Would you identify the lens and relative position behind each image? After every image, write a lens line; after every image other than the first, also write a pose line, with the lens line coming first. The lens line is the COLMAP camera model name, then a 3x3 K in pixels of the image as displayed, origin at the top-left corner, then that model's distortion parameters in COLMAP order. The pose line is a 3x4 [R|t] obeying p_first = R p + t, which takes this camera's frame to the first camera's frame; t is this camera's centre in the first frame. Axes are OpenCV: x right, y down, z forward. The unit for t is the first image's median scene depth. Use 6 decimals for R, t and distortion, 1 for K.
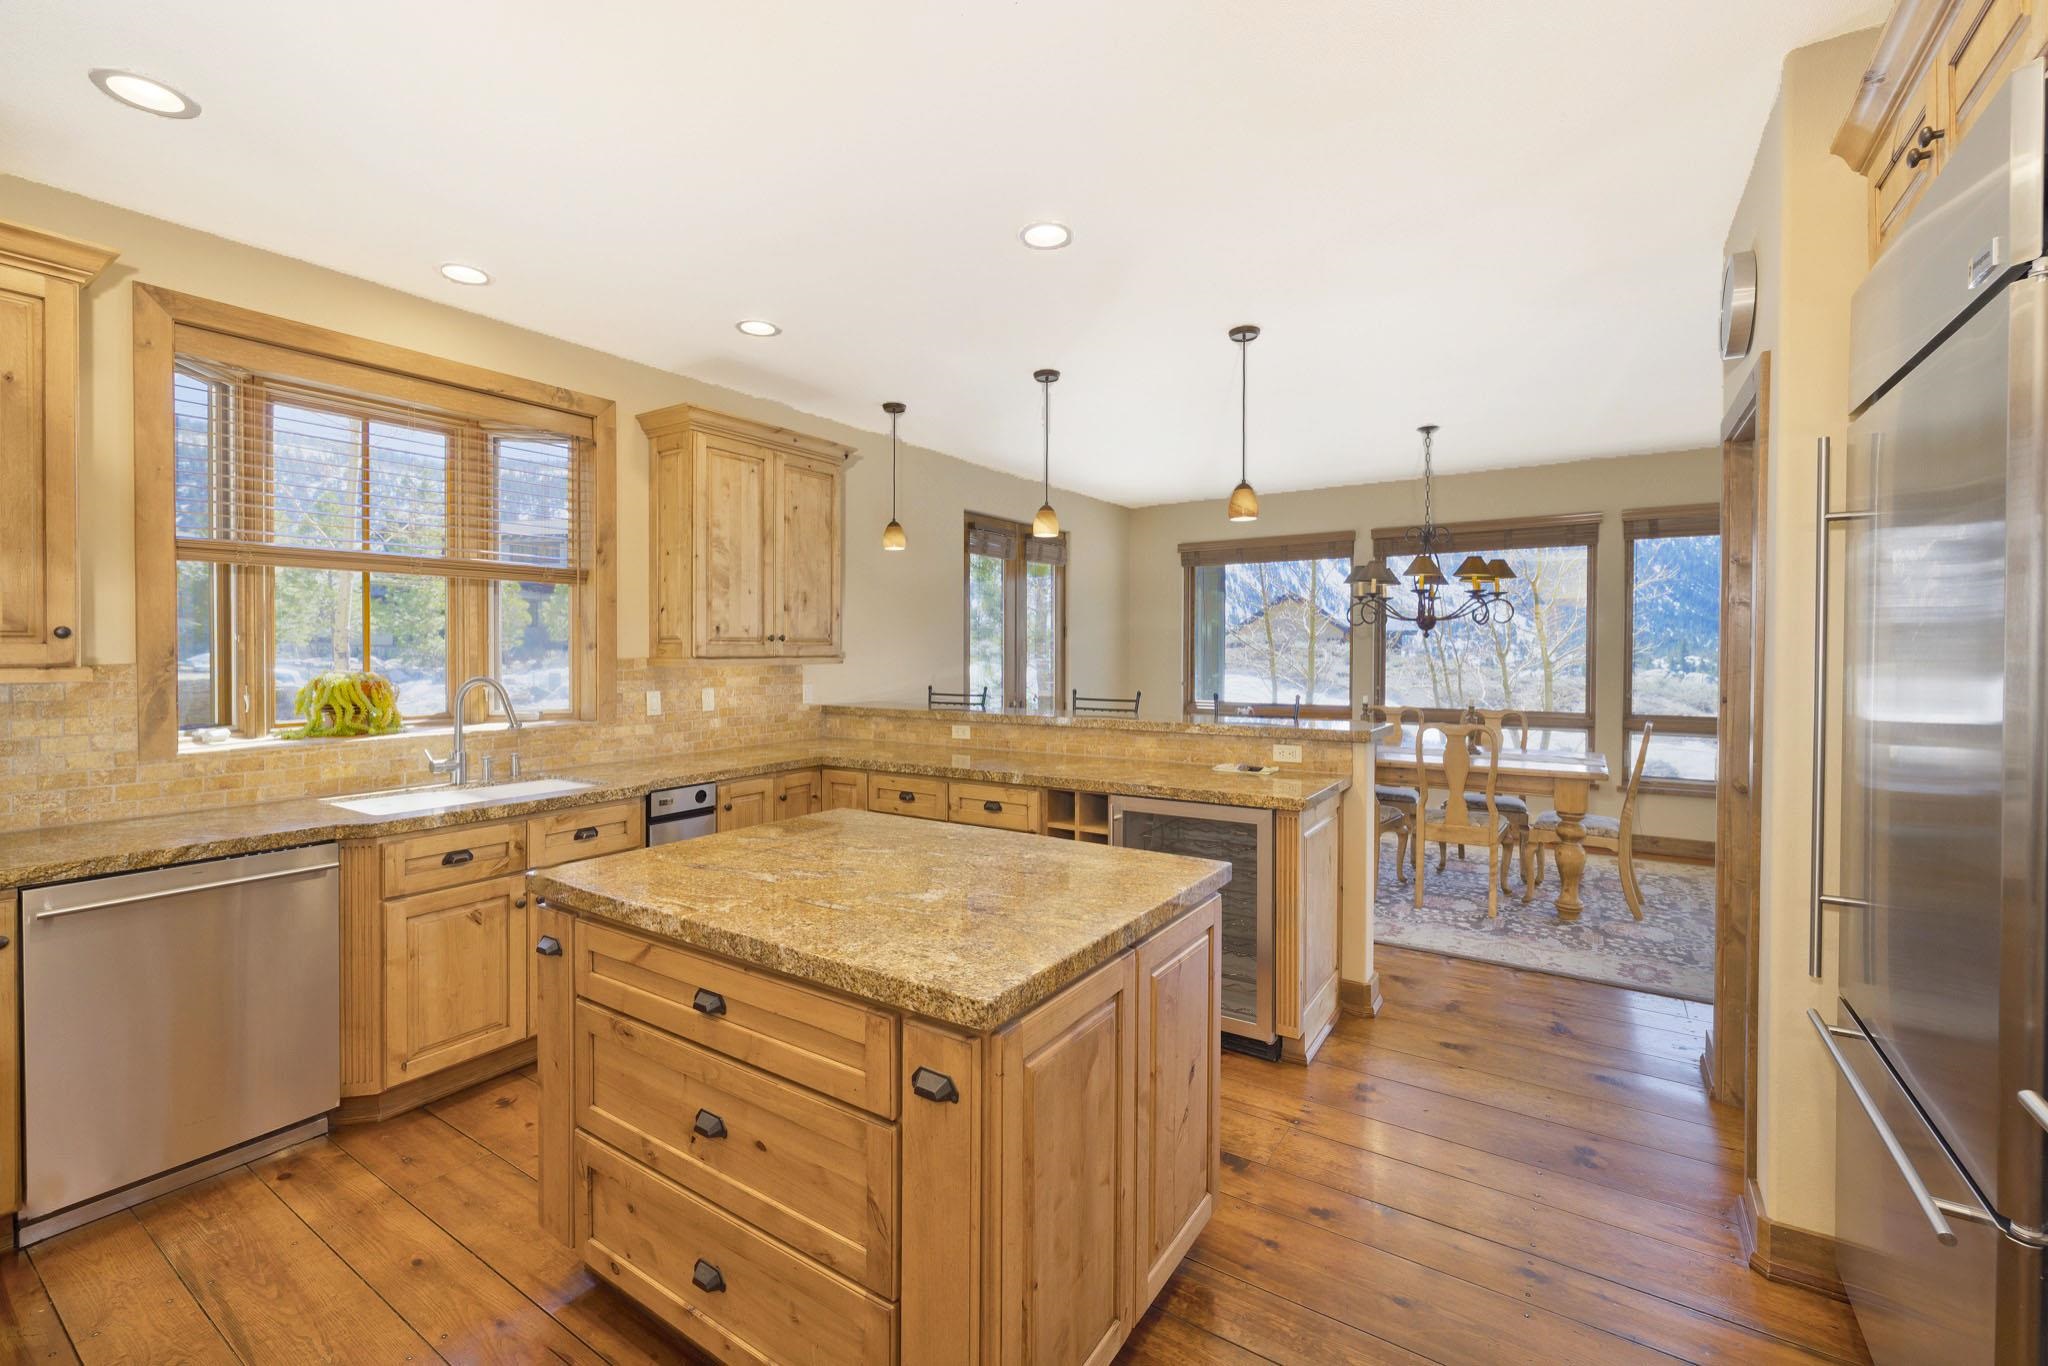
lens RADIAL K [[865.5, 0, 1010.2], [0, 865.5, 657.3], [0, 0, 1]] dist [0.001001, 0.000045]
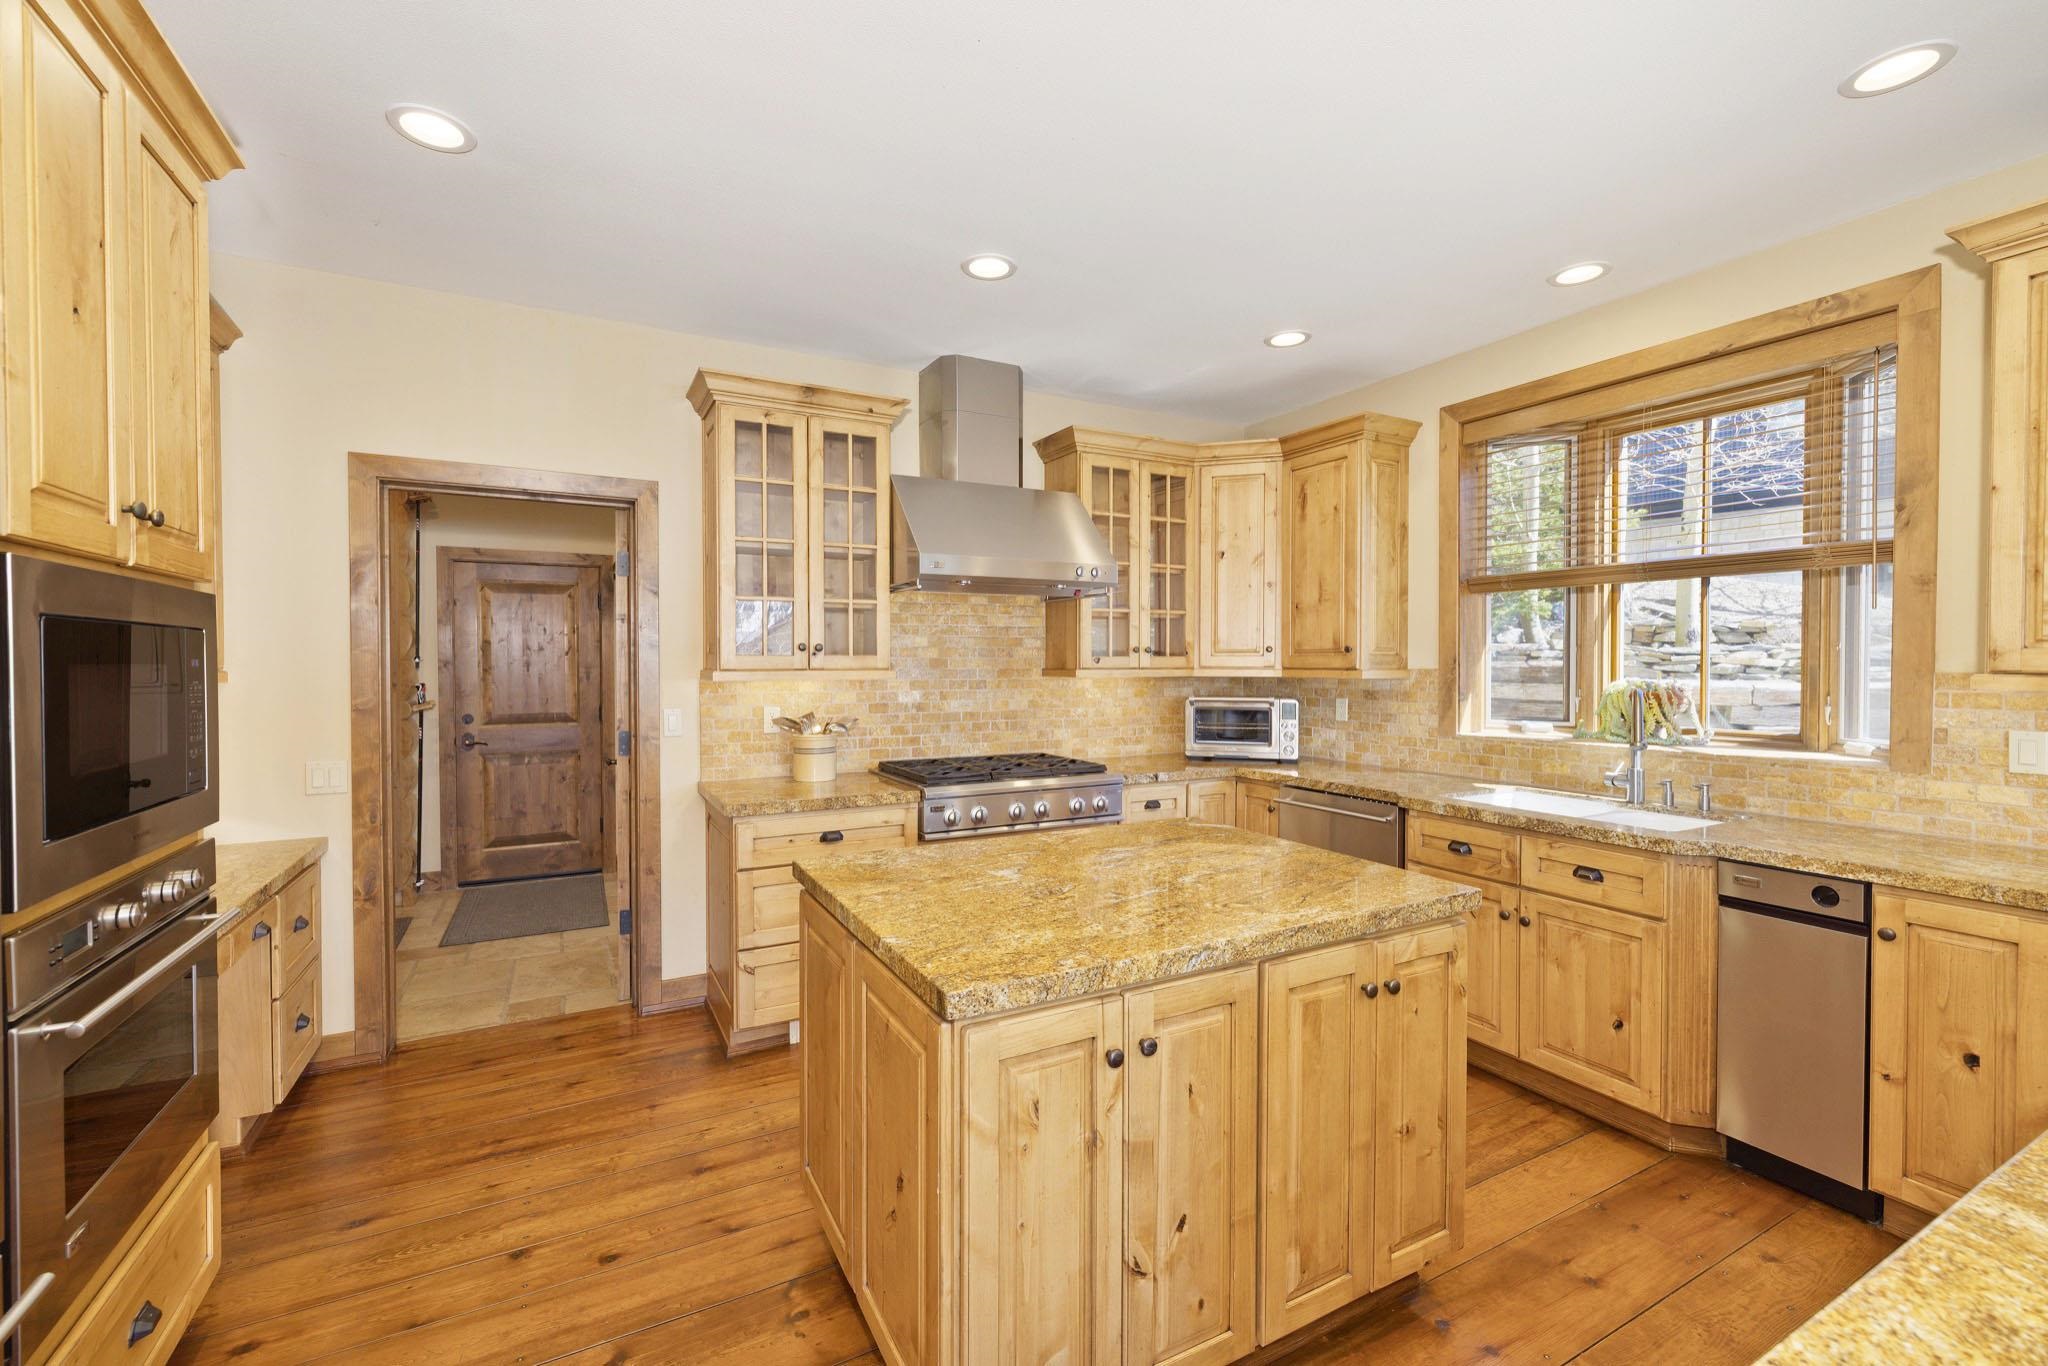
lens RADIAL K [[859.4, 0, 1010.7], [0, 859.4, 670.4], [0, 0, 1]] dist [0.001616, 0.000042]
pose [[-0.470784, 0.011770, -0.882170, 0.419978], [-0.005487, 0.999853, 0.016268, -0.006763], [0.882231, 0.012500, -0.470650, 0.710359]]
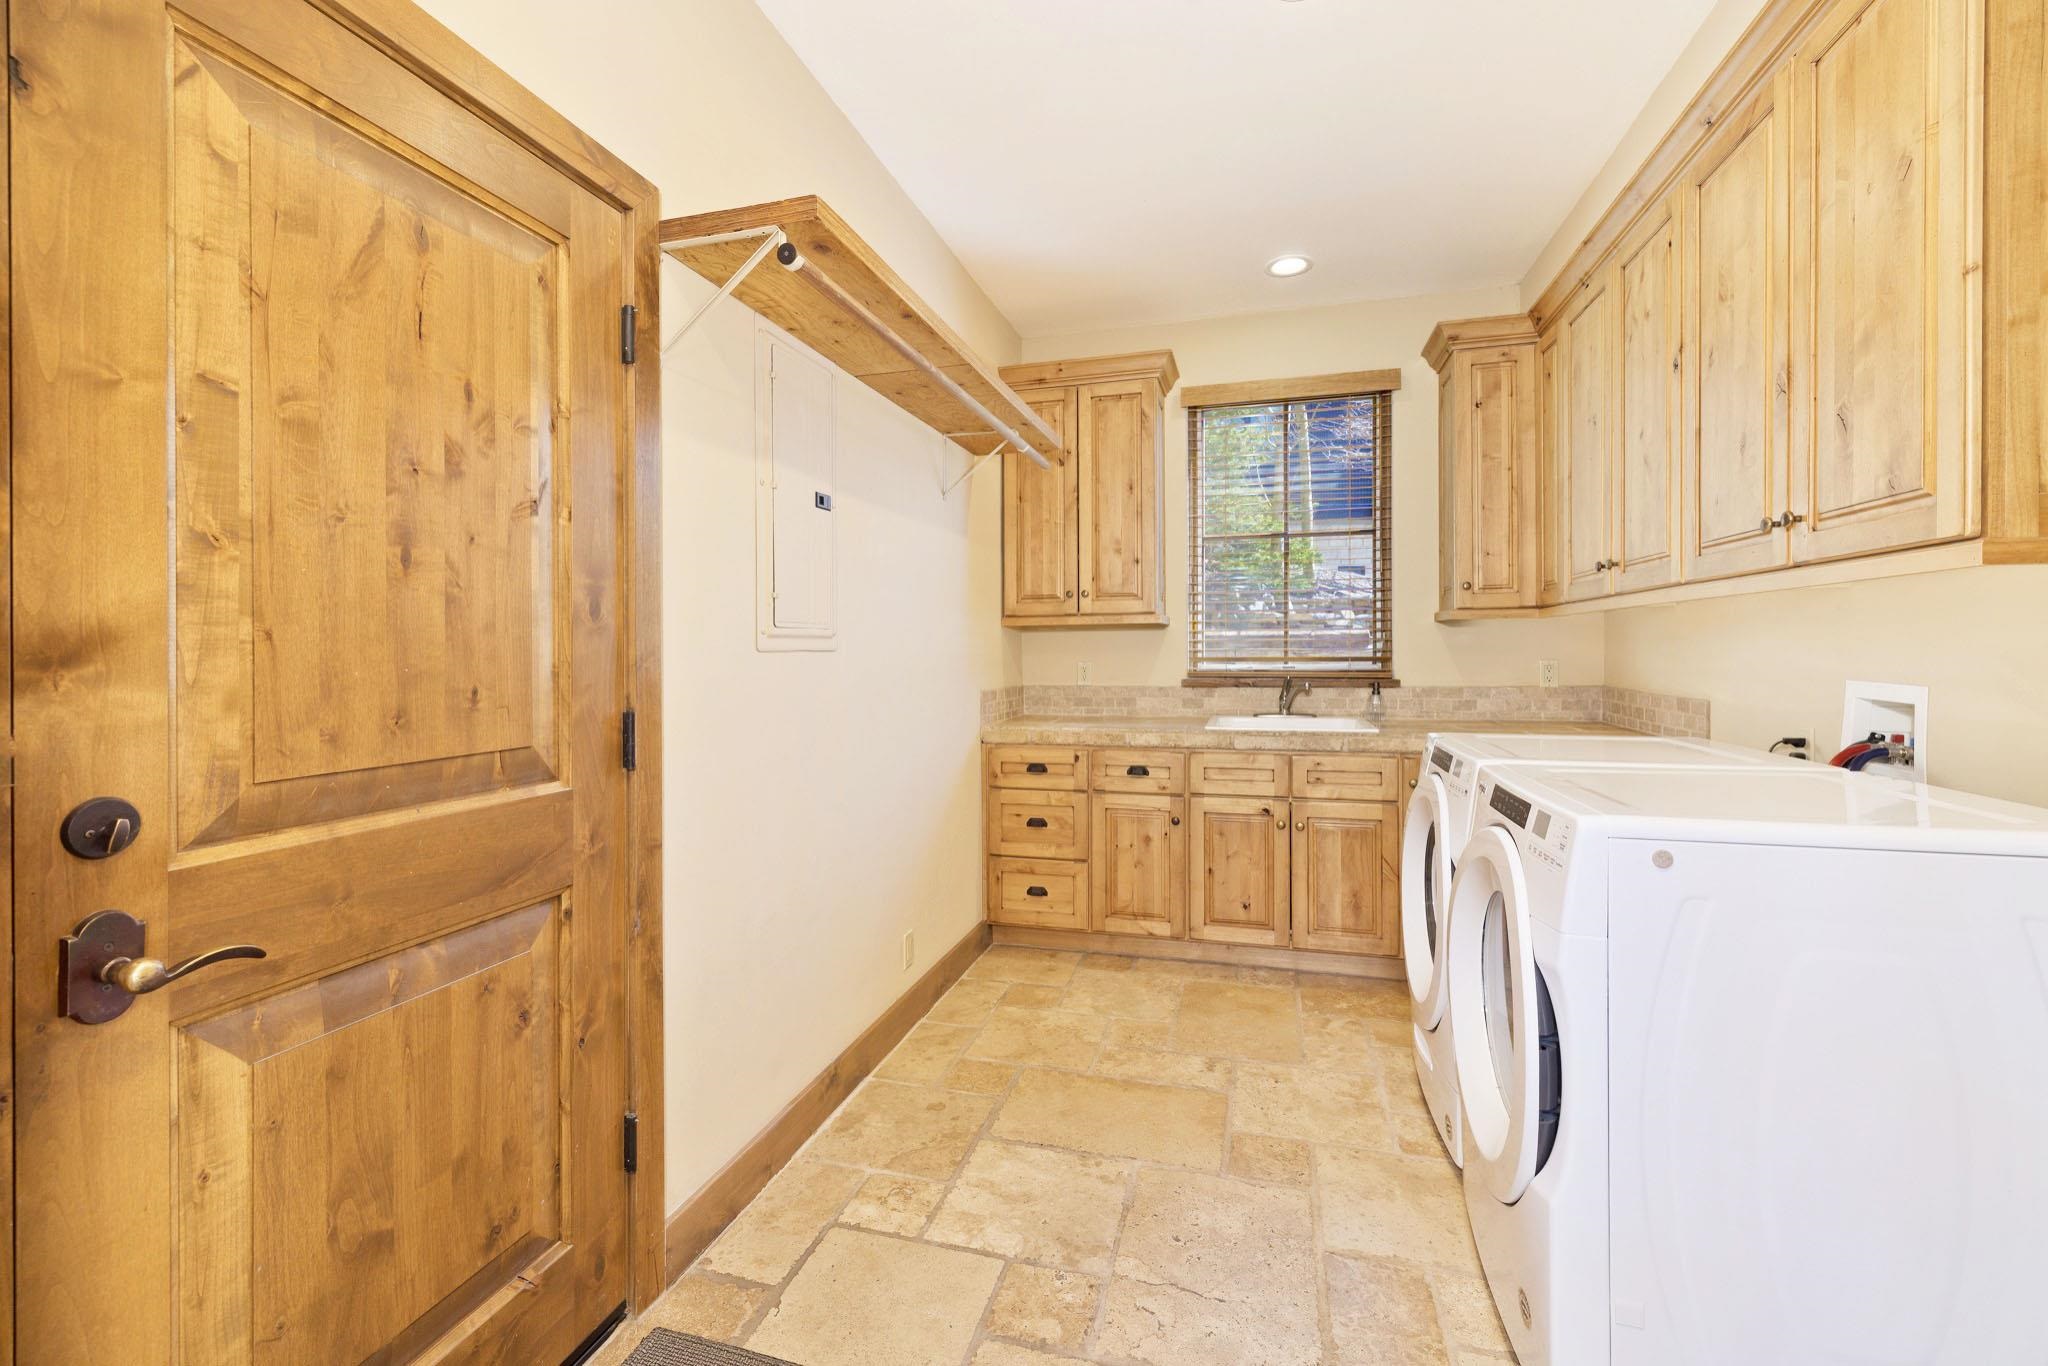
lens RADIAL K [[859.4, 0, 1010.7], [0, 859.4, 670.4], [0, 0, 1]] dist [0.001616, 0.000042]
pose [[0.304172, 0.007018, -0.952591, -0.112287], [-0.004429, 0.999972, 0.005953, 0.057632], [0.952607, 0.002408, 0.304195, -0.572455]]
